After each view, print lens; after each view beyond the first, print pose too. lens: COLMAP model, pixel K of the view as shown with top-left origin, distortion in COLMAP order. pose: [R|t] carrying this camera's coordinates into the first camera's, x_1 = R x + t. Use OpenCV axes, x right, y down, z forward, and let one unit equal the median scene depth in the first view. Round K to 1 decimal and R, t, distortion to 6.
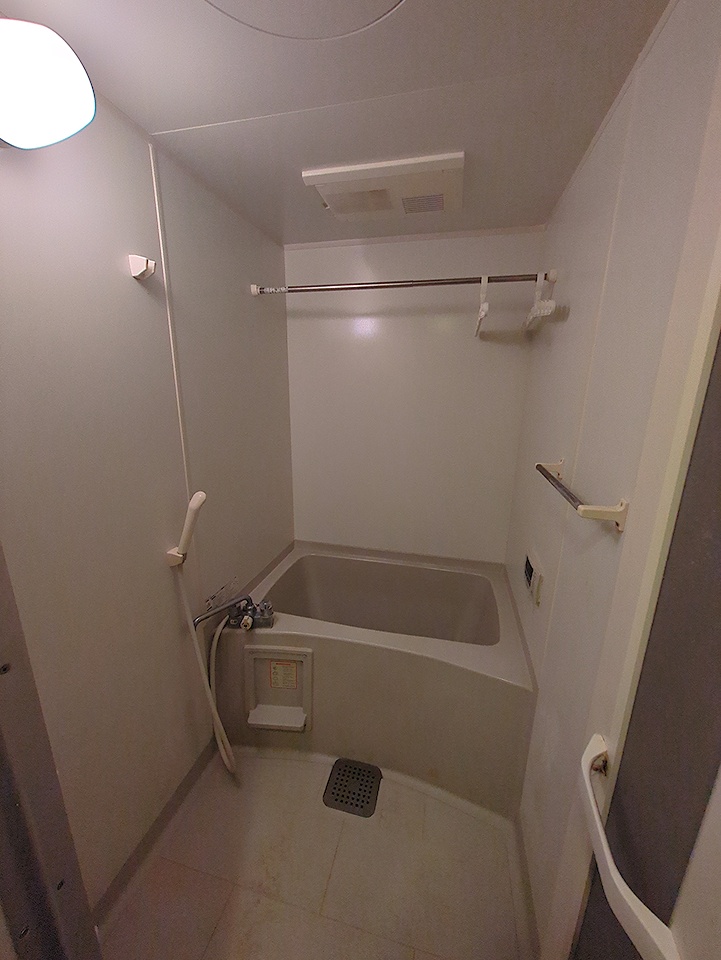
lens RADIAL K [[379.8, 0, 357.8], [0, 379.8, 482.8], [0, 0, 1]] dist [-0.000914, 0.000241]
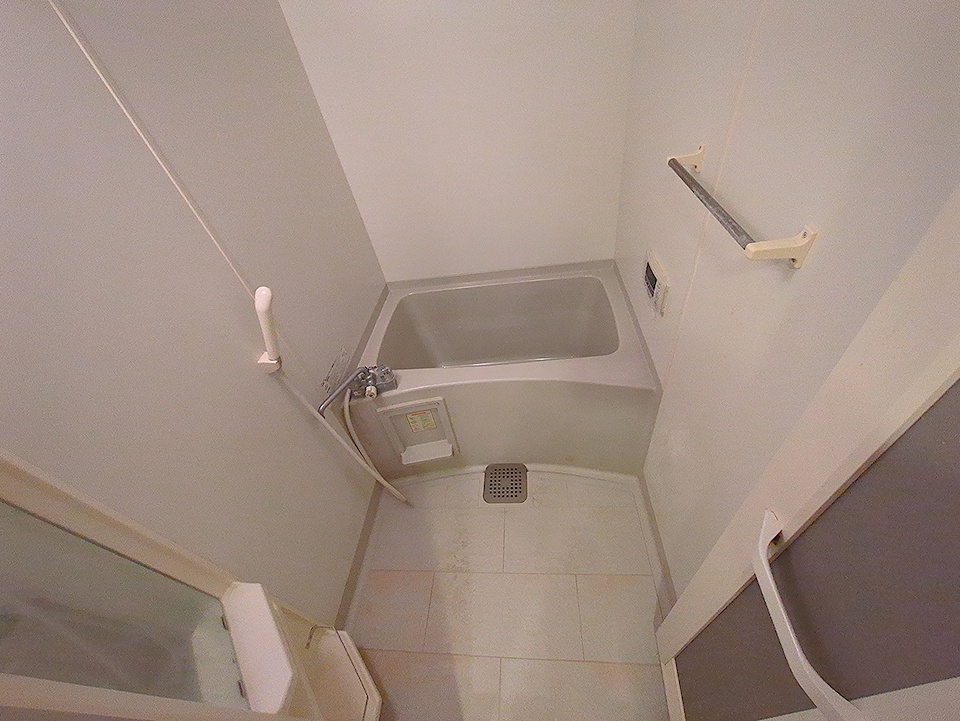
lens RADIAL K [[379.8, 0, 482.8], [0, 379.8, 362.7], [0, 0, 1]] dist [-0.000914, 0.000241]
pose [[0.970185, -0.241766, 0.017032, -0.010180], [0.204826, 0.855455, 0.475650, -0.105378], [-0.129566, -0.457980, 0.879470, 0.131862]]
